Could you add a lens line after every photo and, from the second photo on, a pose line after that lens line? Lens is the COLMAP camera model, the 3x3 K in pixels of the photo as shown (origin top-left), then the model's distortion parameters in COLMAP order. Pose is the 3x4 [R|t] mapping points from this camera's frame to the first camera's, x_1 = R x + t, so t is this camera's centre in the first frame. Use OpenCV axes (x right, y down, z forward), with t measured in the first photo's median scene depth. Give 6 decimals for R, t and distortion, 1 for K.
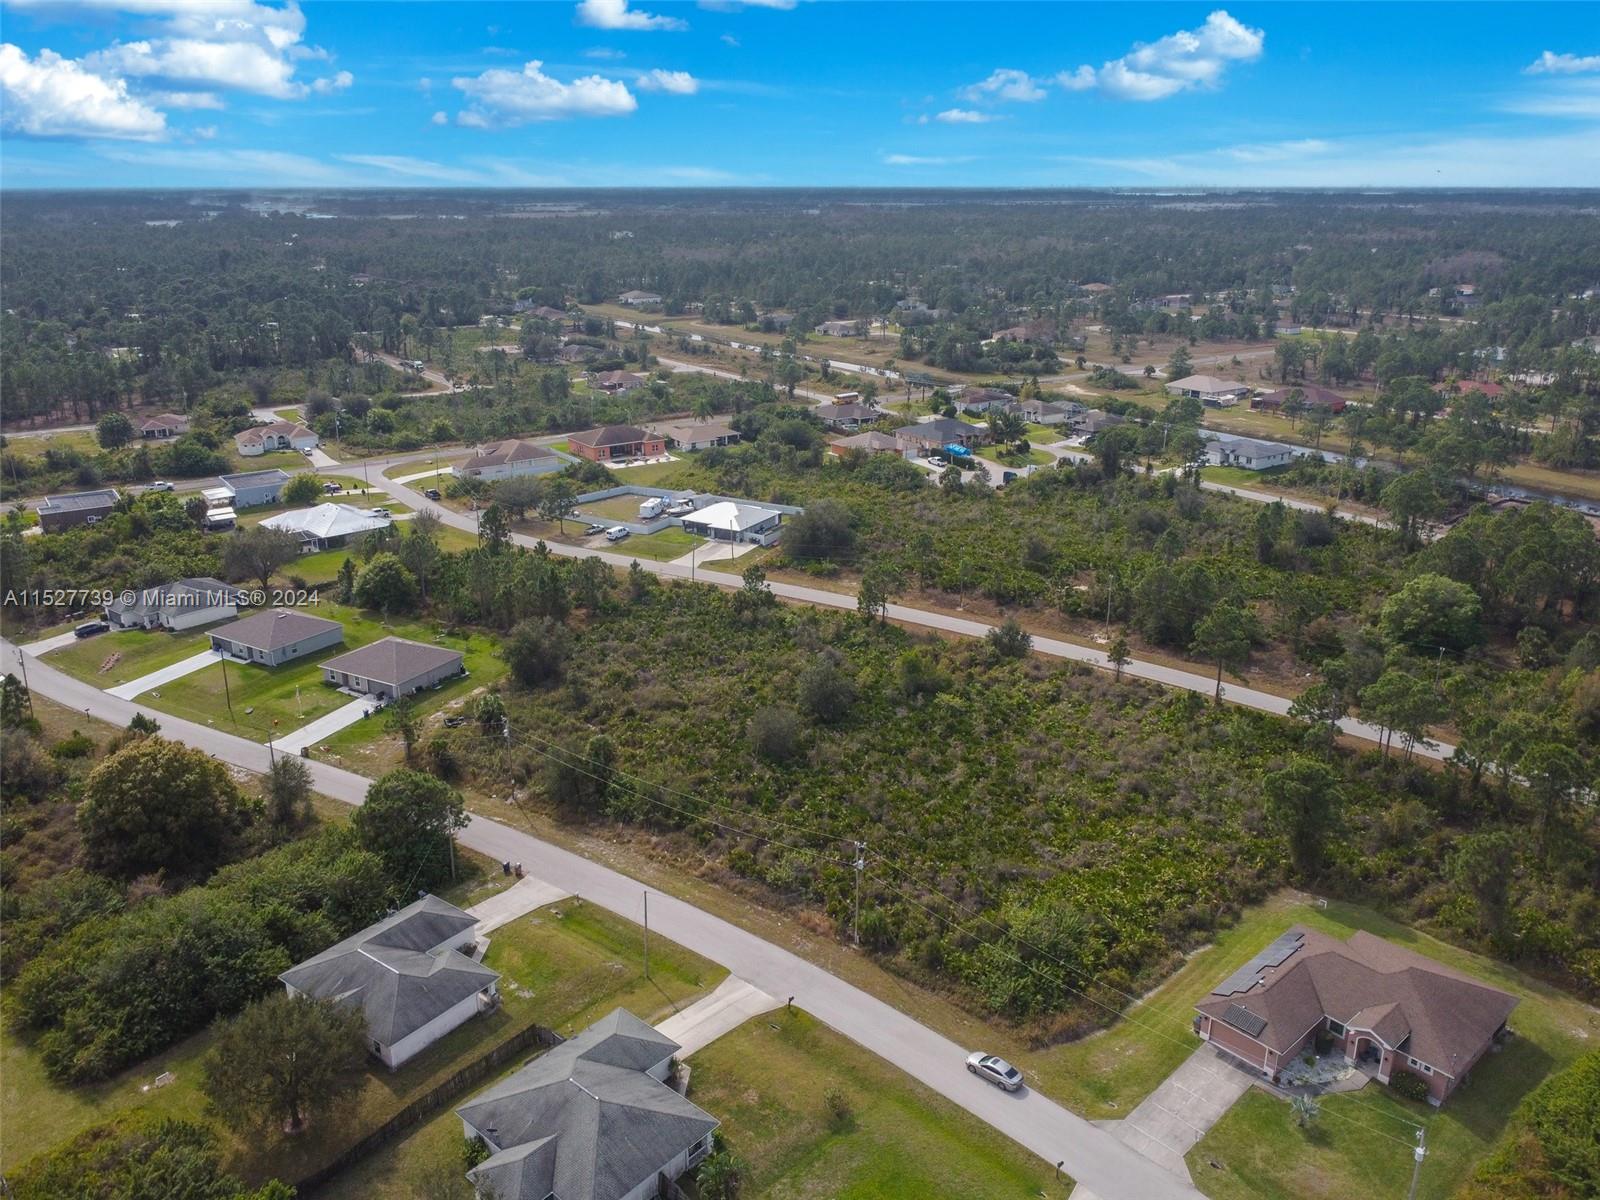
lens RADIAL K [[1242.8, 0, 801.8], [0, 1242.8, 570.2], [0, 0, 1]] dist [0.004456, -0.001093]
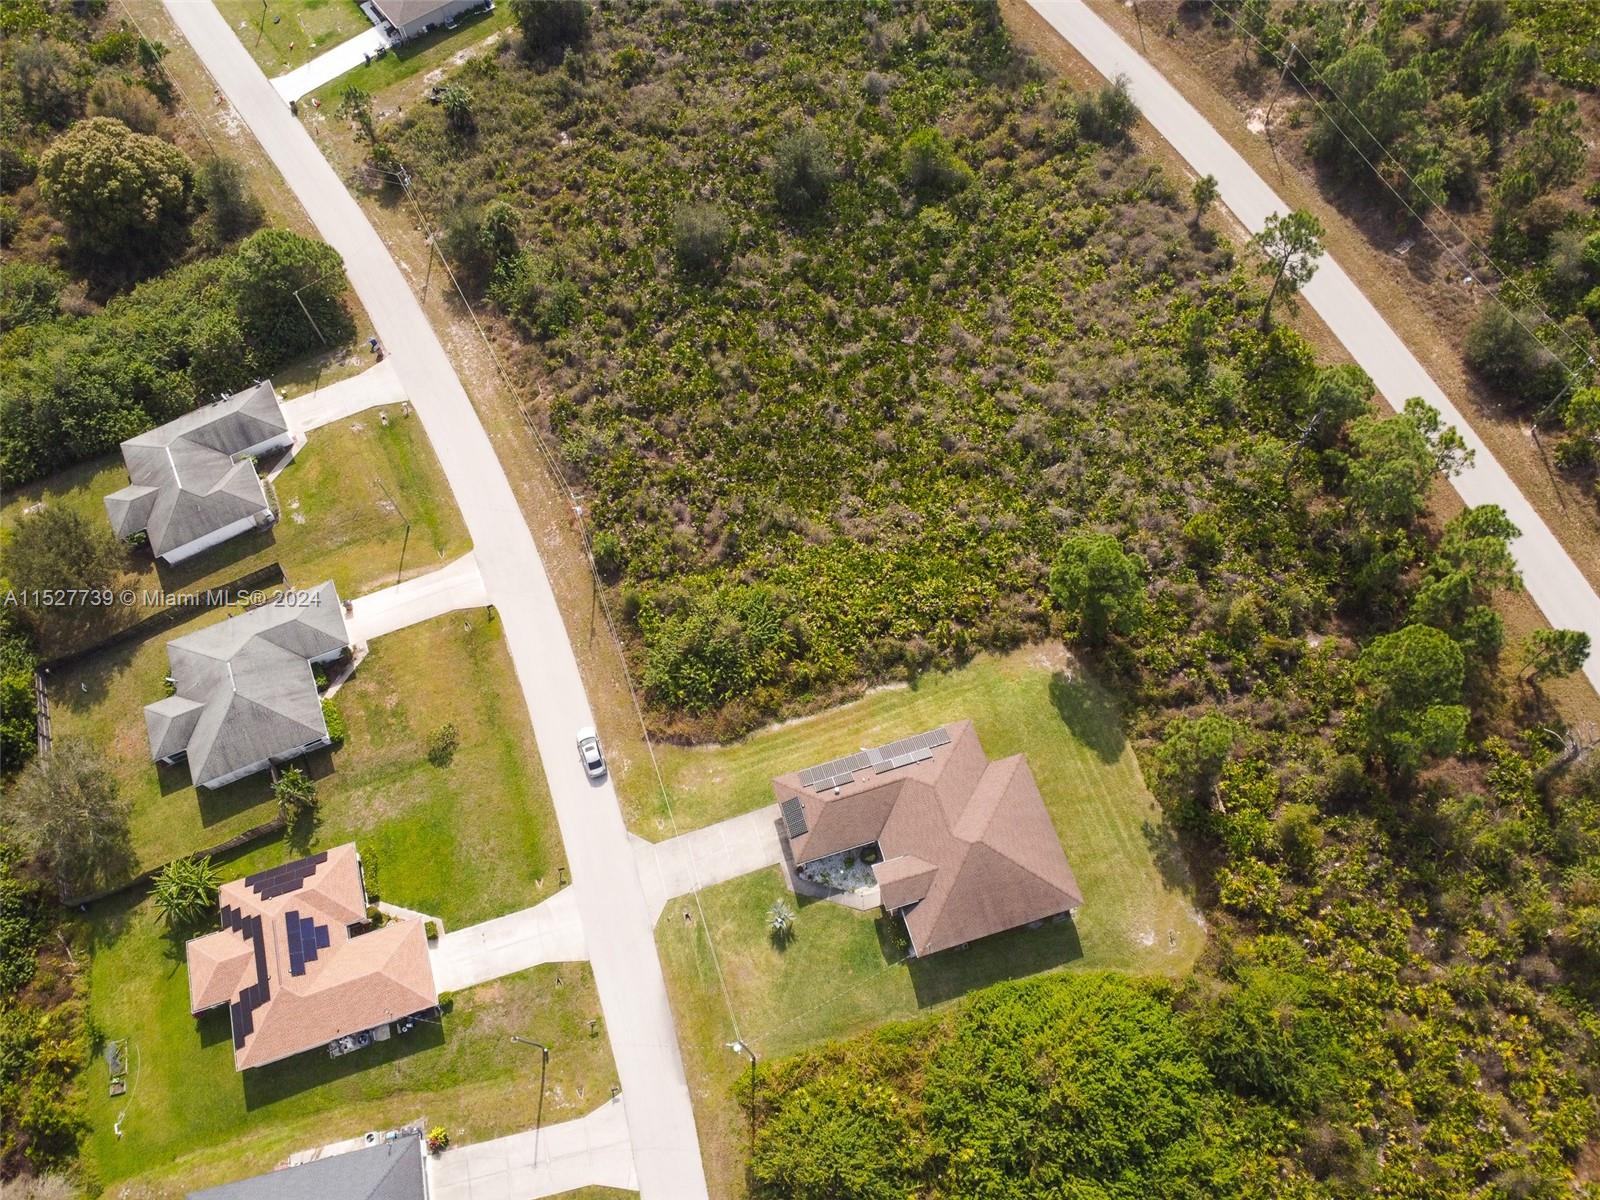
lens RADIAL K [[1215.7, 0, 800.0], [0, 1215.7, 600.0], [0, 0, 1]] dist [-0.003406, -0.007583]
pose [[0.898314, 0.368031, -0.239968, 0.422432], [-0.083099, 0.678651, 0.729744, -0.401752], [0.431423, -0.635599, 0.640225, 0.361680]]
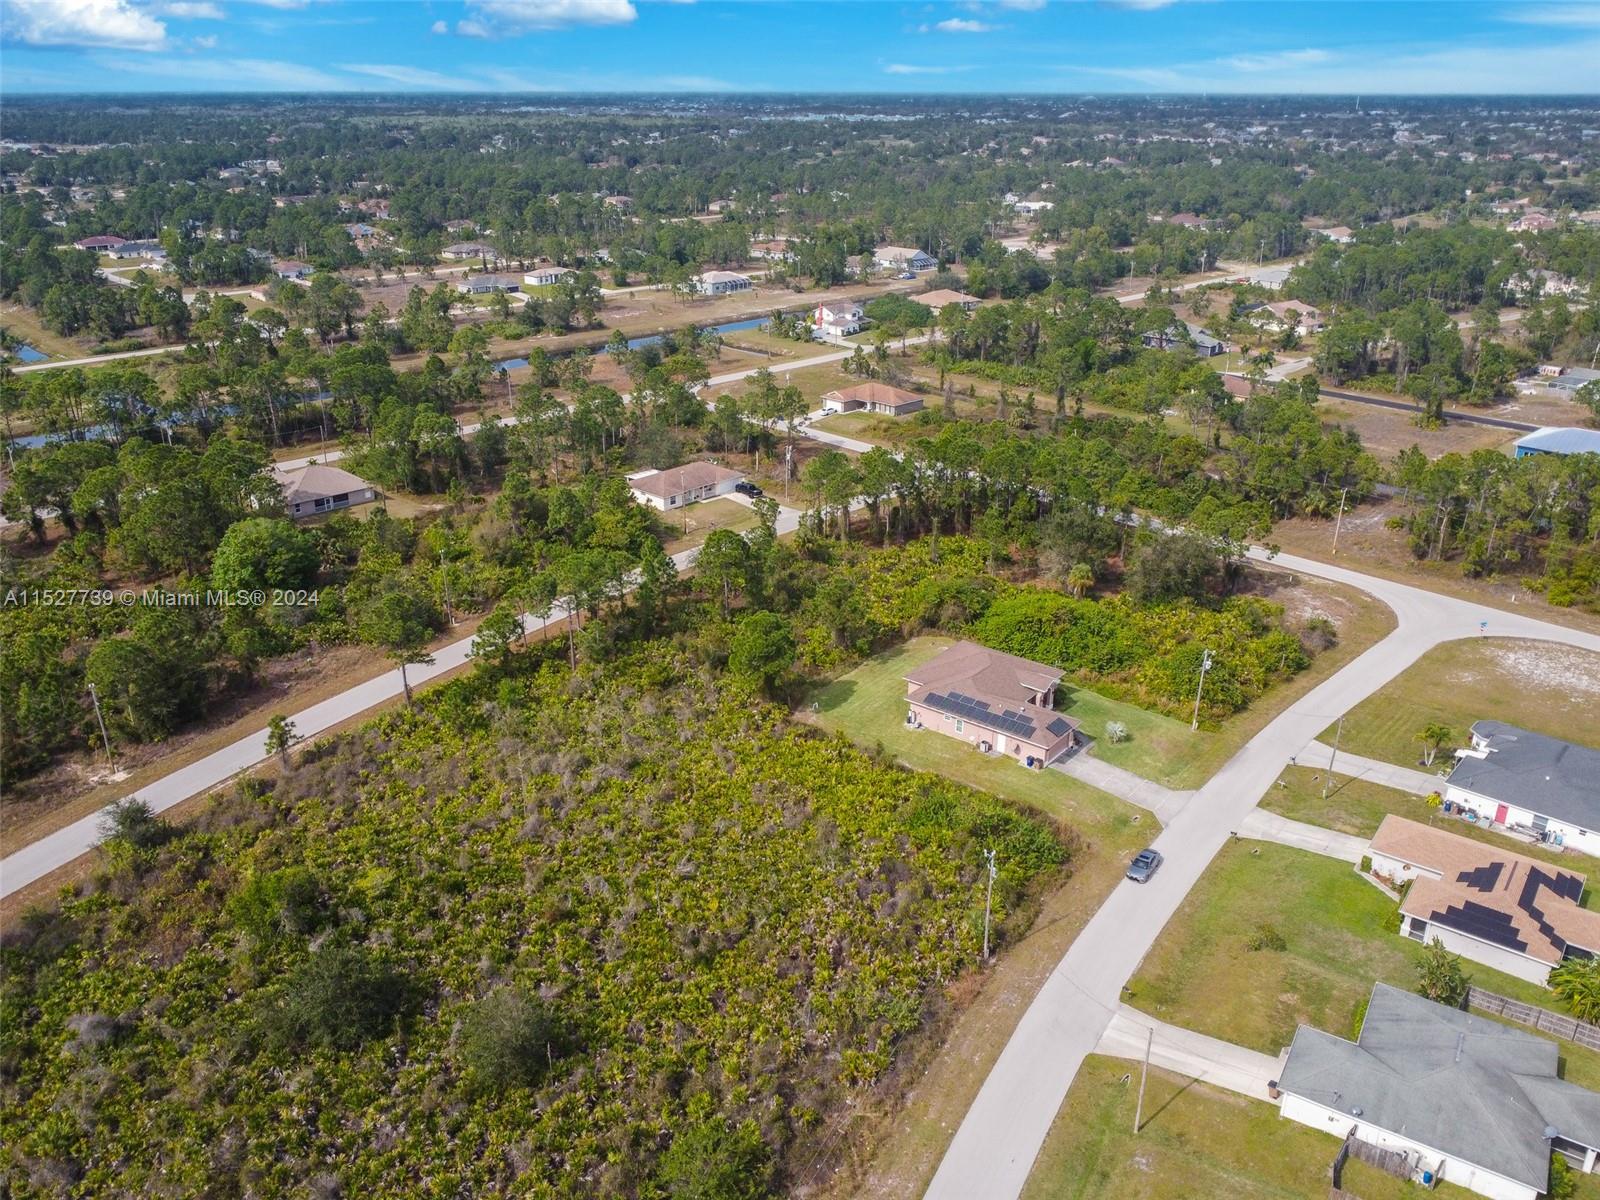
lens RADIAL K [[1242.8, 0, 801.8], [0, 1242.8, 570.2], [0, 0, 1]] dist [0.004456, -0.001093]
pose [[-0.146843, -0.351852, 0.924466, -0.608838], [0.296506, 0.875963, 0.380490, -0.301244], [-0.943674, 0.329982, -0.024303, 0.969656]]
